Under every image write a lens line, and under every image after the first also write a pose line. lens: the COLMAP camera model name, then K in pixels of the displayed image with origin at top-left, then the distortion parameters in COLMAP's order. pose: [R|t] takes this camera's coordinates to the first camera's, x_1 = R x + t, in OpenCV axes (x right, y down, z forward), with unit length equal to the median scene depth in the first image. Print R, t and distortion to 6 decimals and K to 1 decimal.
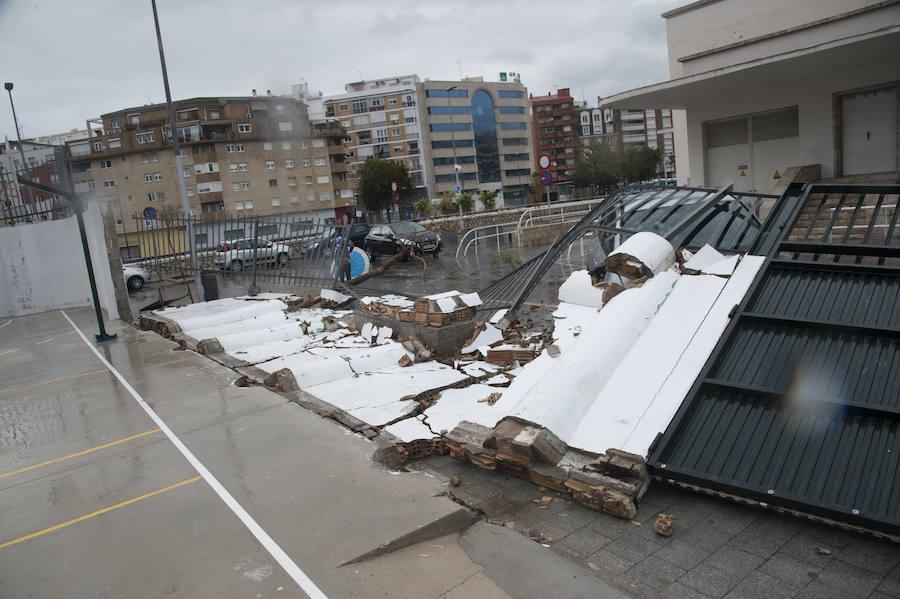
lens RADIAL K [[617.4, 0, 454.2], [0, 617.4, 309.9], [0, 0, 1]] dist [-0.113893, 0.068472]
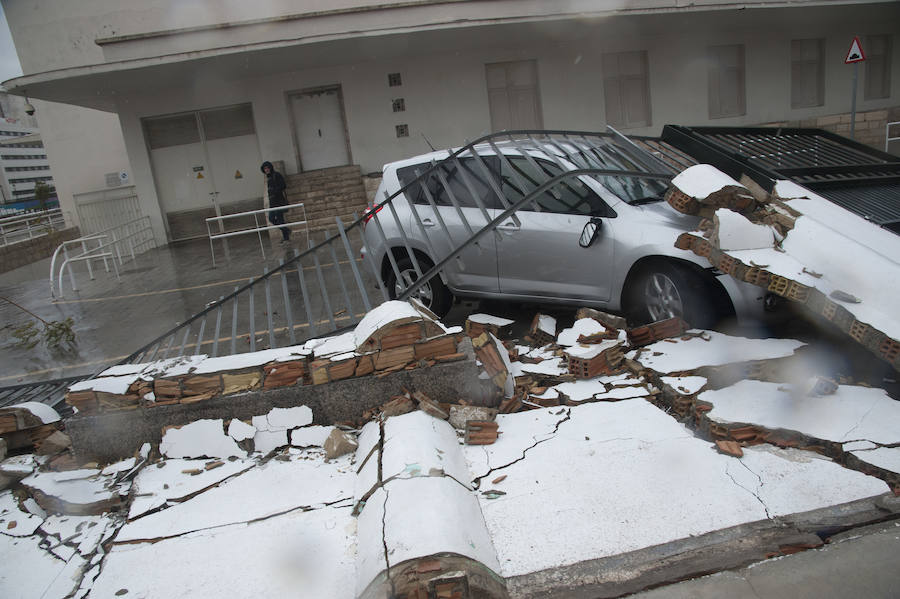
lens RADIAL K [[617.4, 0, 454.2], [0, 617.4, 309.9], [0, 0, 1]] dist [-0.113893, 0.068472]
pose [[0.467538, -0.189559, 0.863409, -0.193846], [0.227900, 0.969567, 0.089457, -0.025772], [-0.854090, 0.154946, 0.496509, 0.281404]]
